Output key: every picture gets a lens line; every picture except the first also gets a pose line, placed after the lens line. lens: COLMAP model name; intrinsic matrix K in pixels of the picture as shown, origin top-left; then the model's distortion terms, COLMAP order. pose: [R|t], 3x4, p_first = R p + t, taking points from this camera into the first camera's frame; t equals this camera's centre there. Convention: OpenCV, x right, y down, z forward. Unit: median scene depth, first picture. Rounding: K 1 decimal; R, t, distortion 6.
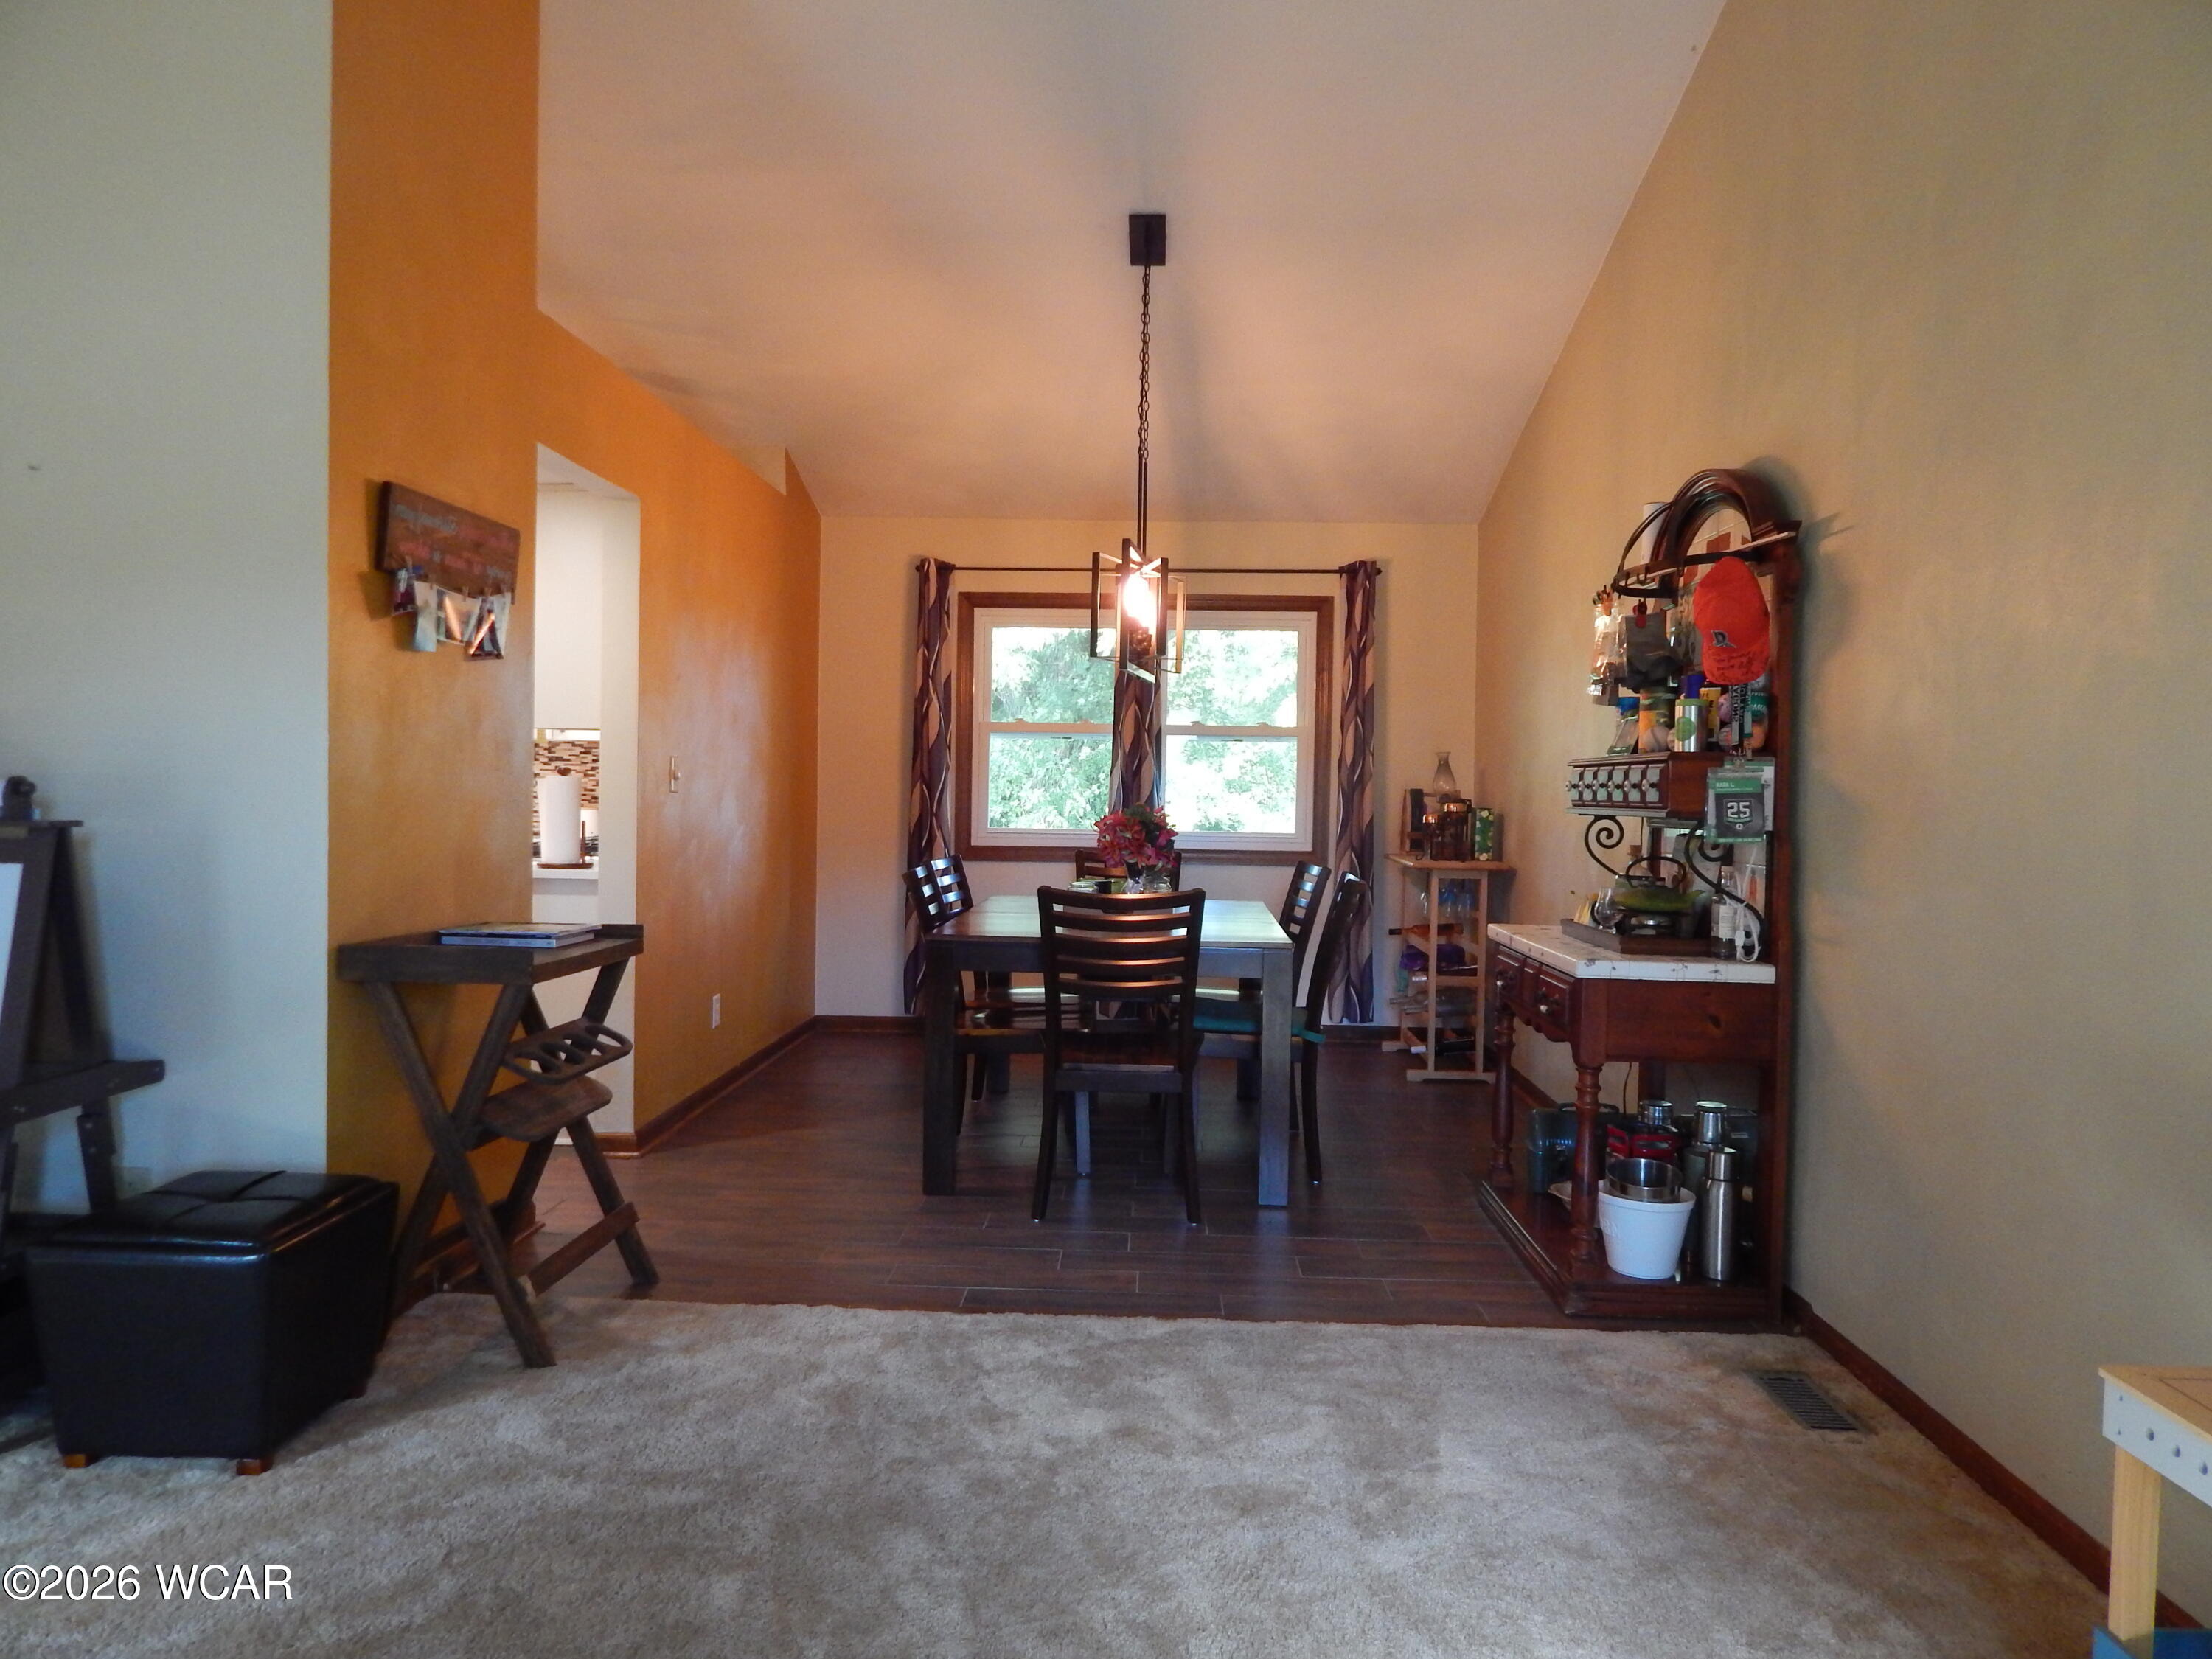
lens RADIAL K [[1453.7, 0, 1109.1], [0, 1453.7, 827.0], [0, 0, 1]] dist [0.001003, -0.001974]
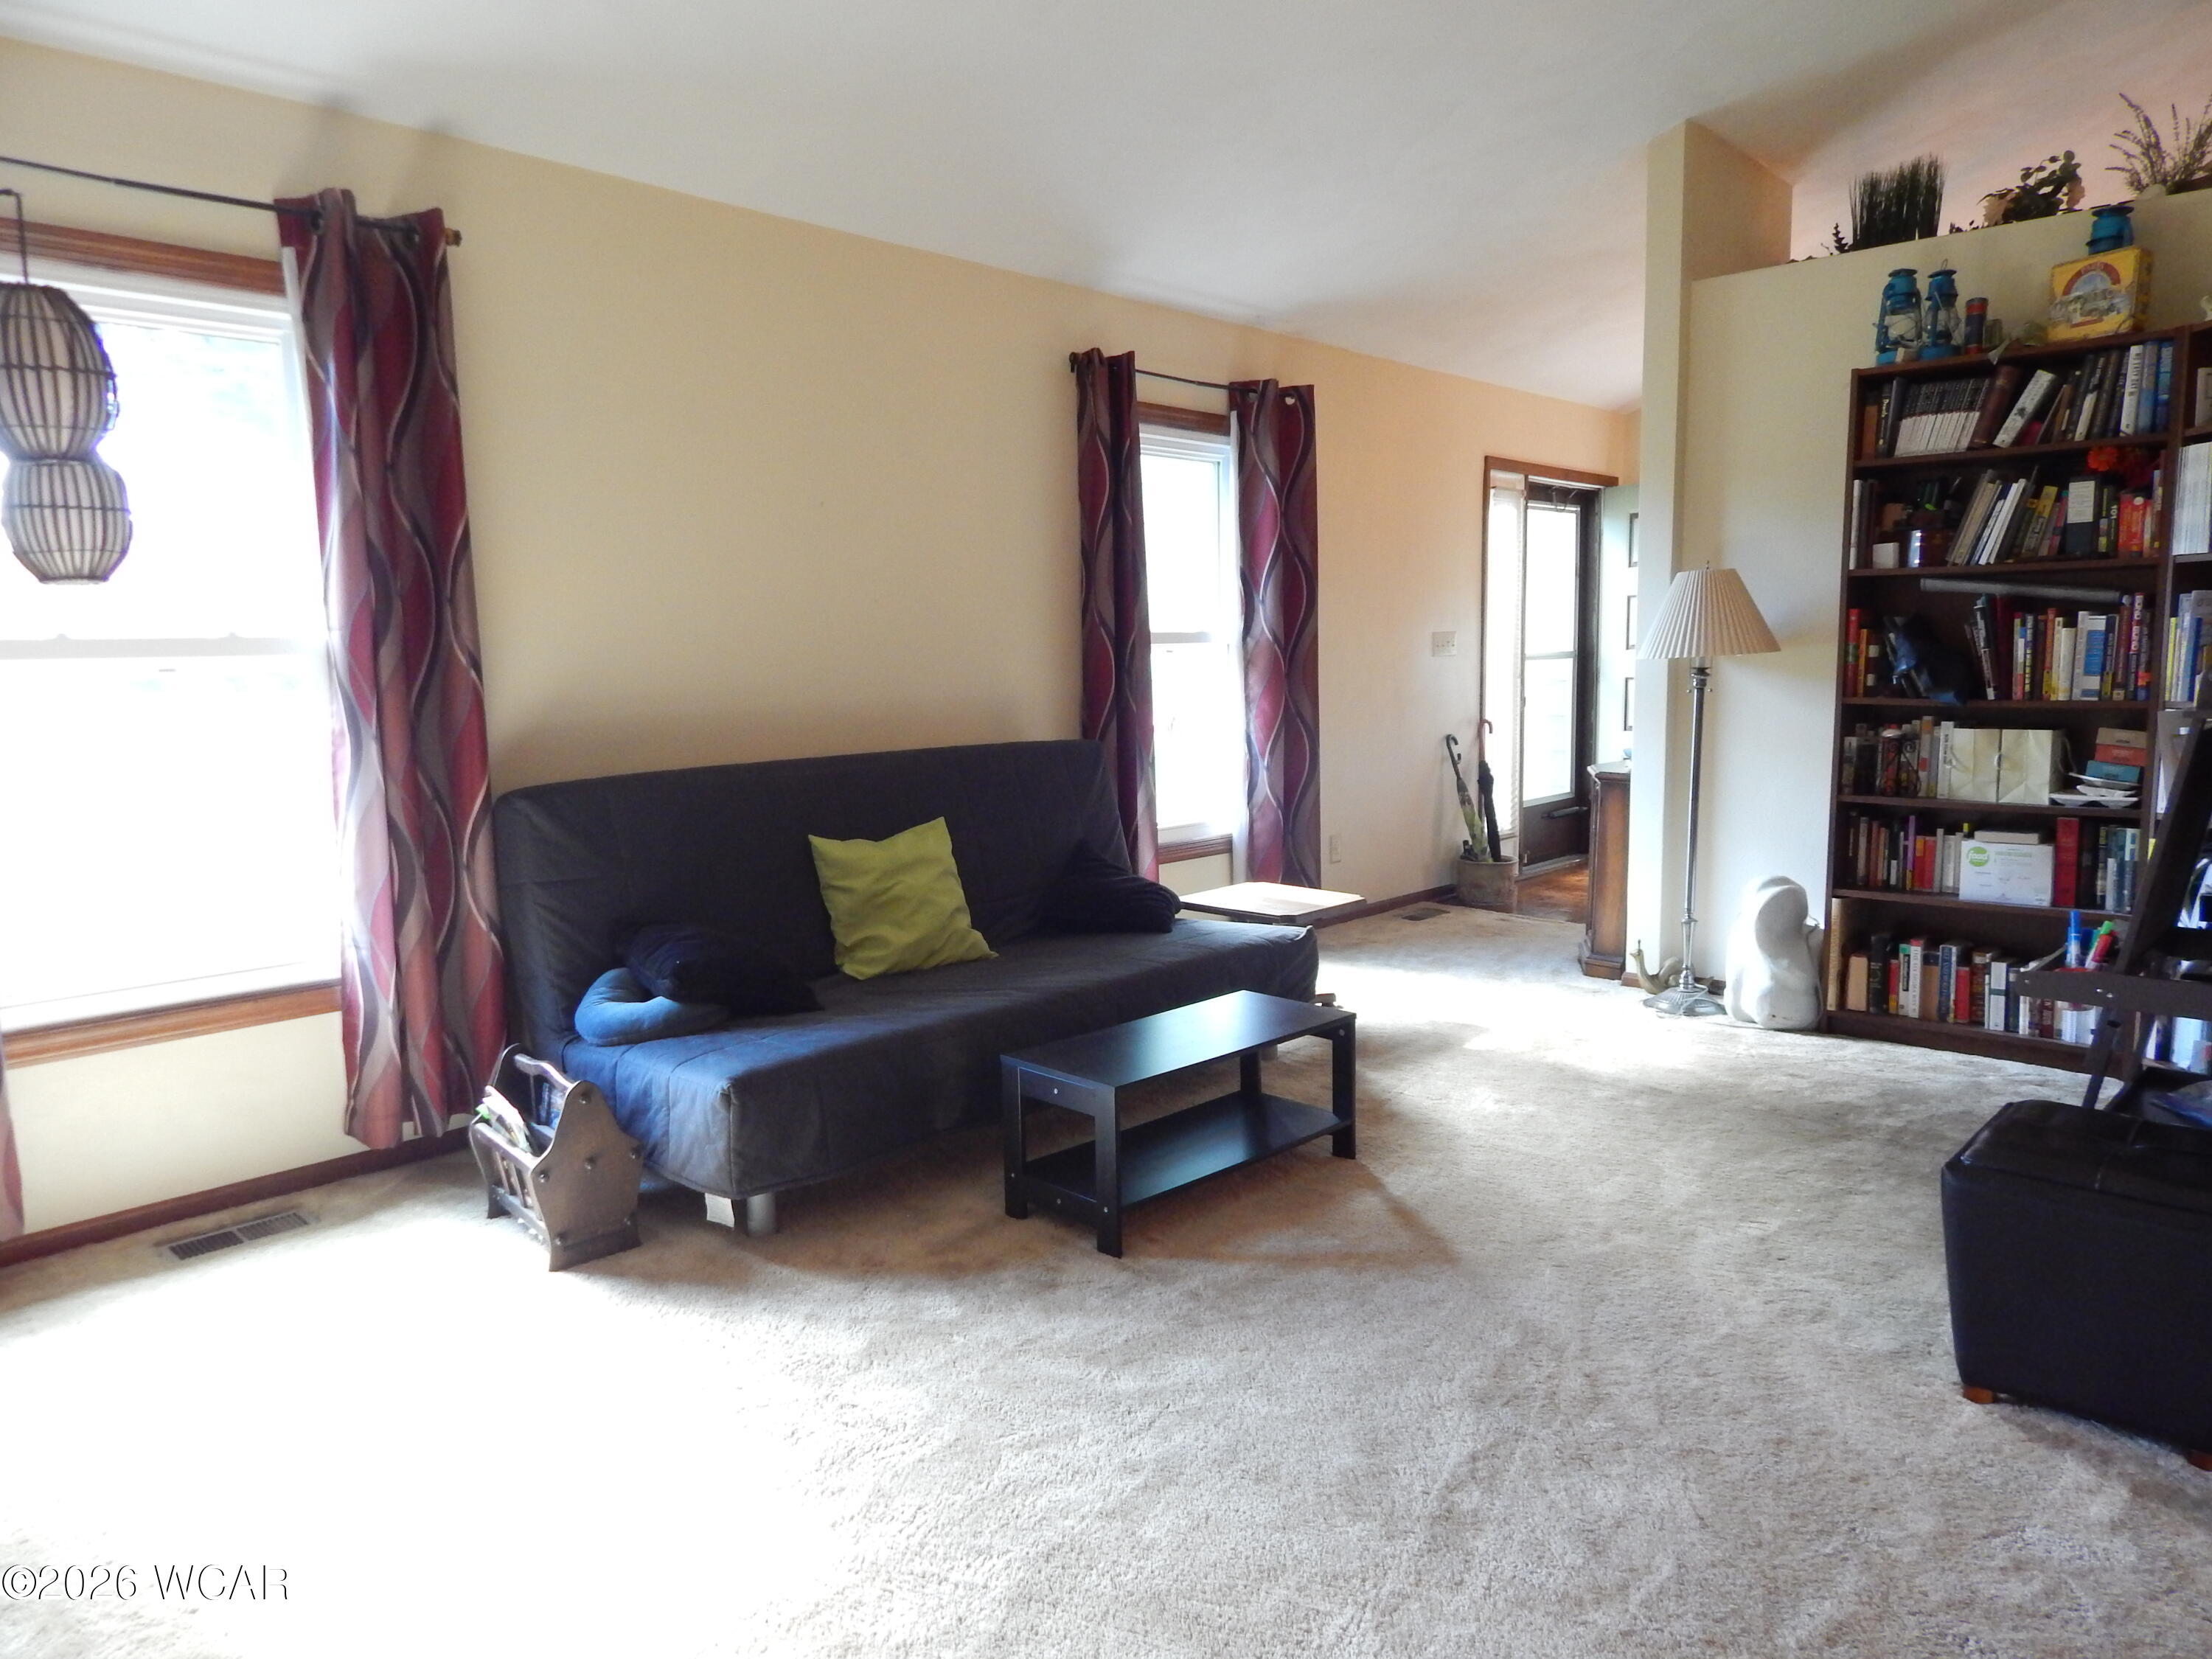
lens RADIAL K [[1453.7, 0, 1119.7], [0, 1453.7, 839.4], [0, 0, 1]] dist [0.001003, -0.001974]
pose [[-0.665729, 0.088957, -0.740872, 0.357187], [-0.017283, 0.990764, 0.134492, -0.029044], [0.745993, 0.102340, -0.658043, 0.913997]]
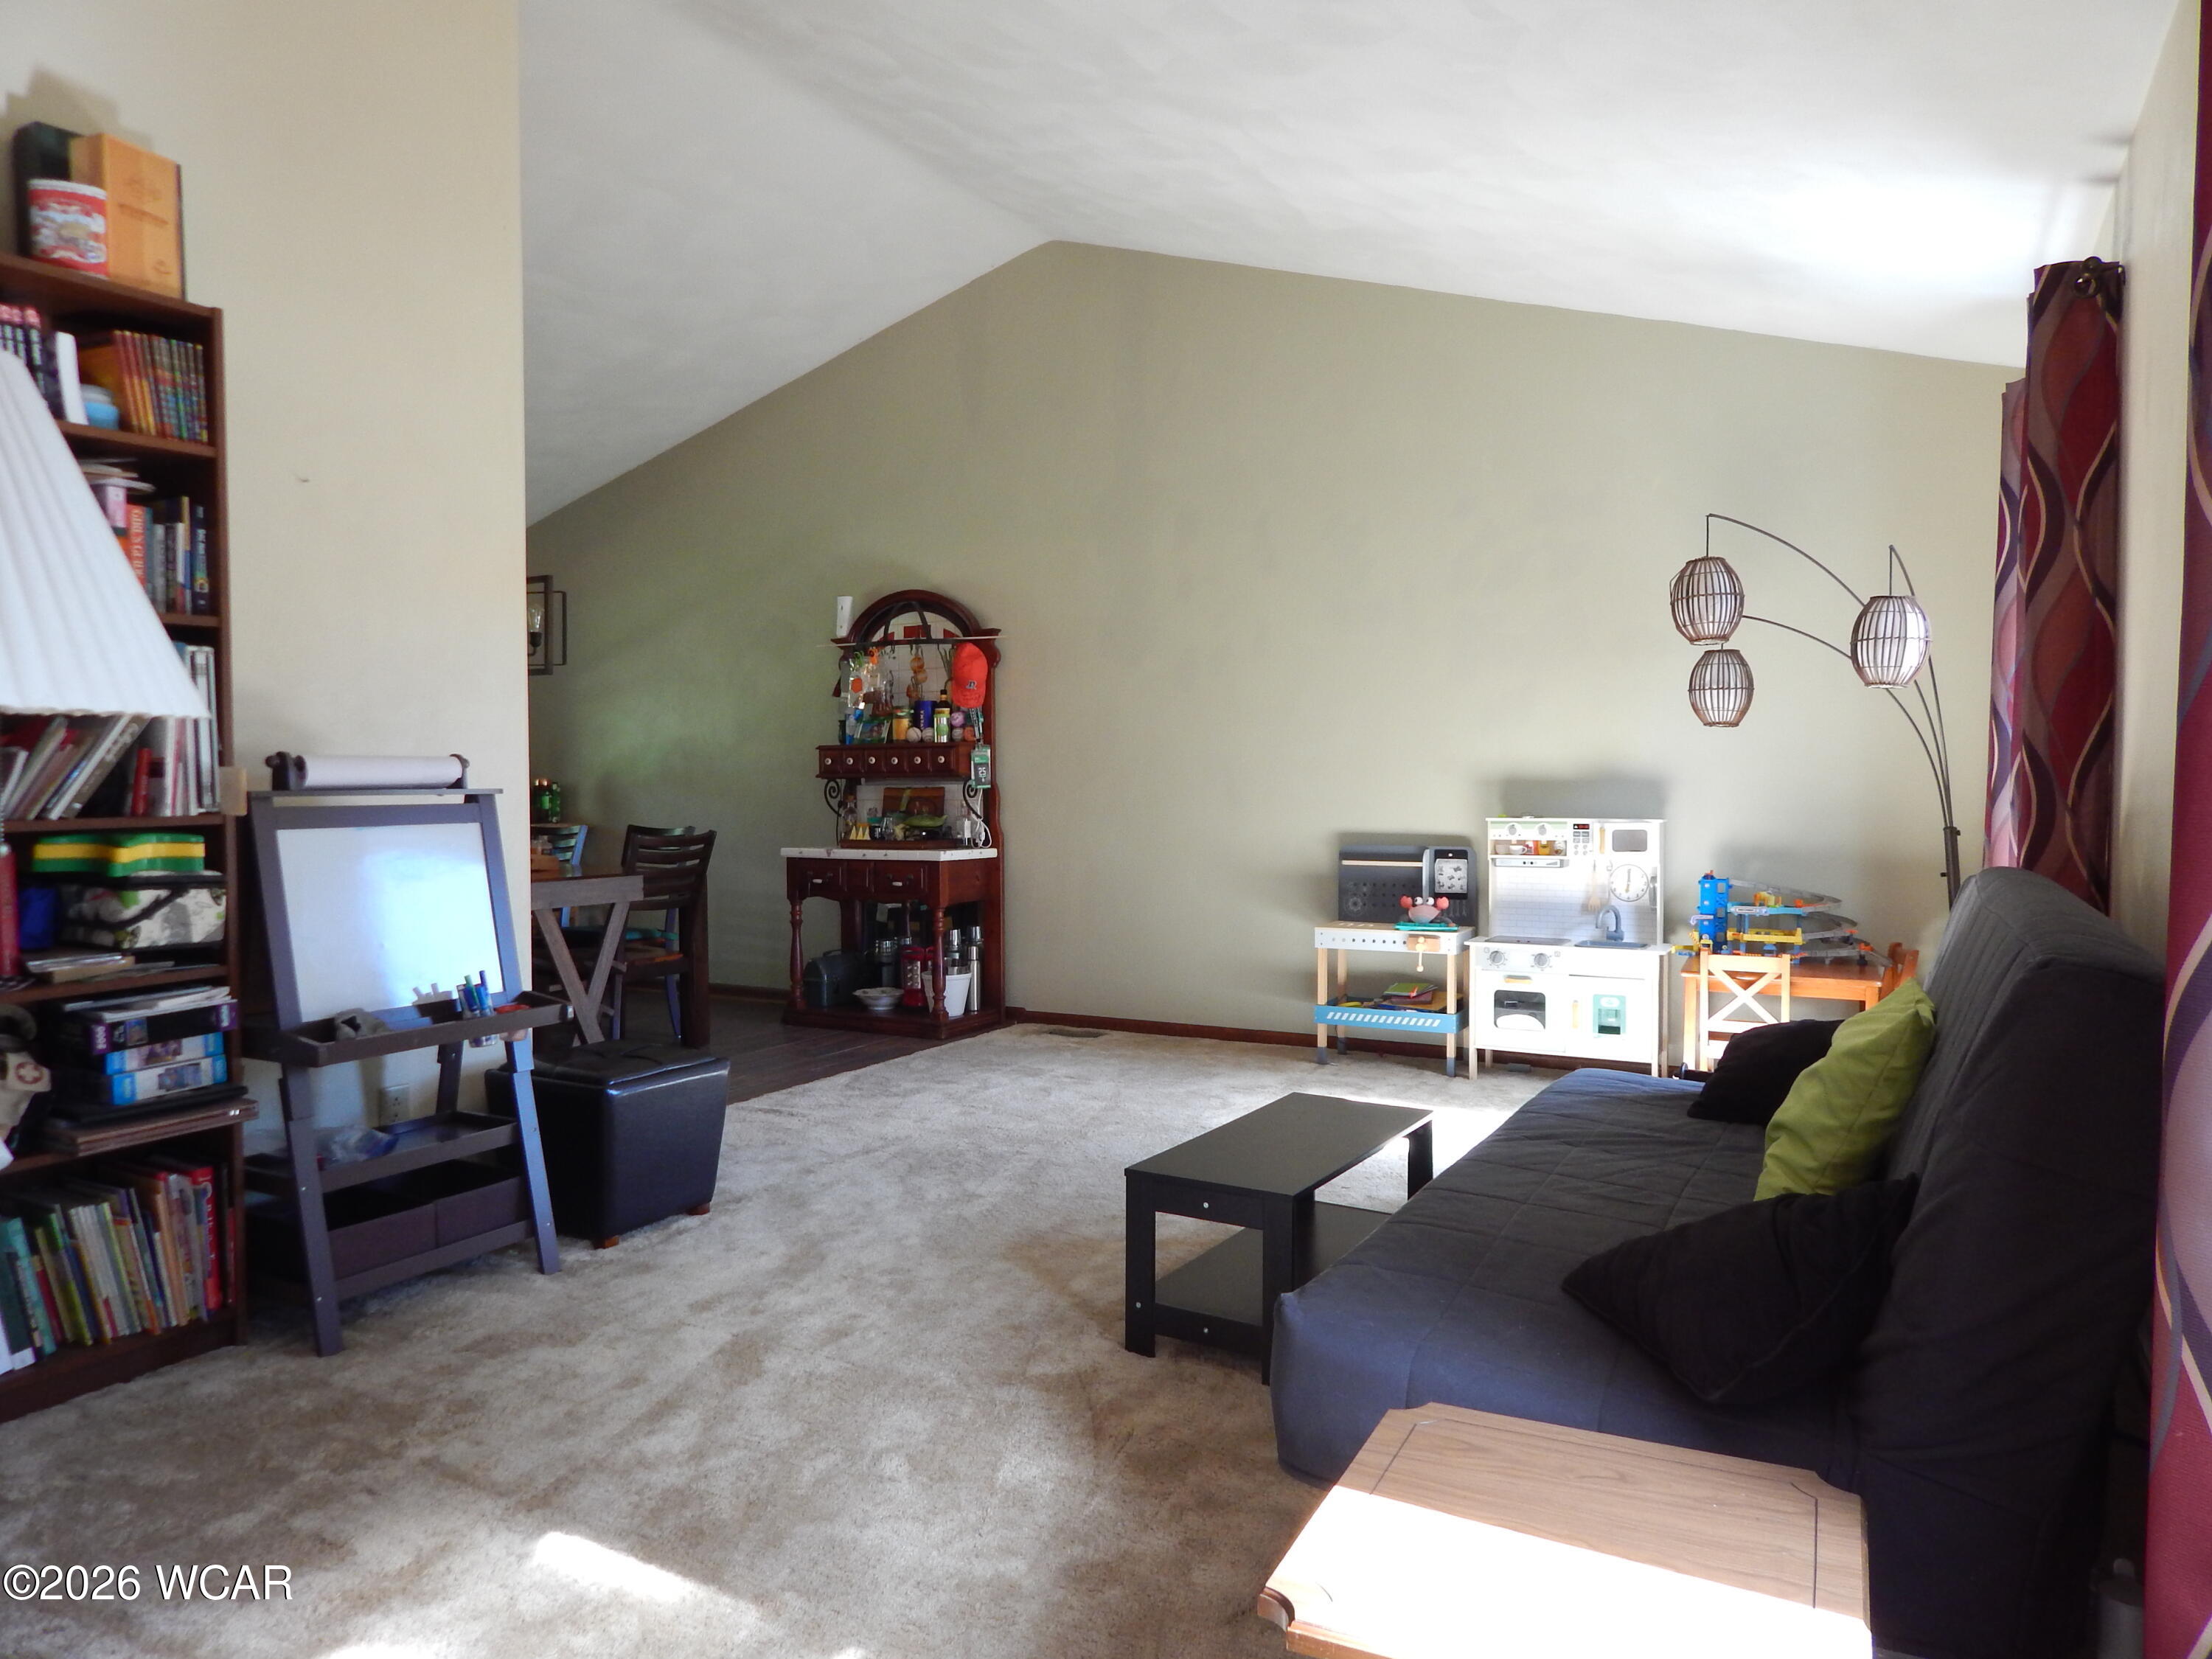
lens RADIAL K [[1453.7, 0, 1103.7], [0, 1453.7, 825.7], [0, 0, 1]] dist [0.001003, -0.001974]
pose [[0.451097, -0.045537, 0.891313, -1.347750], [0.037024, 0.998793, 0.032290, 0.004553], [-0.891707, 0.018434, 0.452238, -0.051235]]
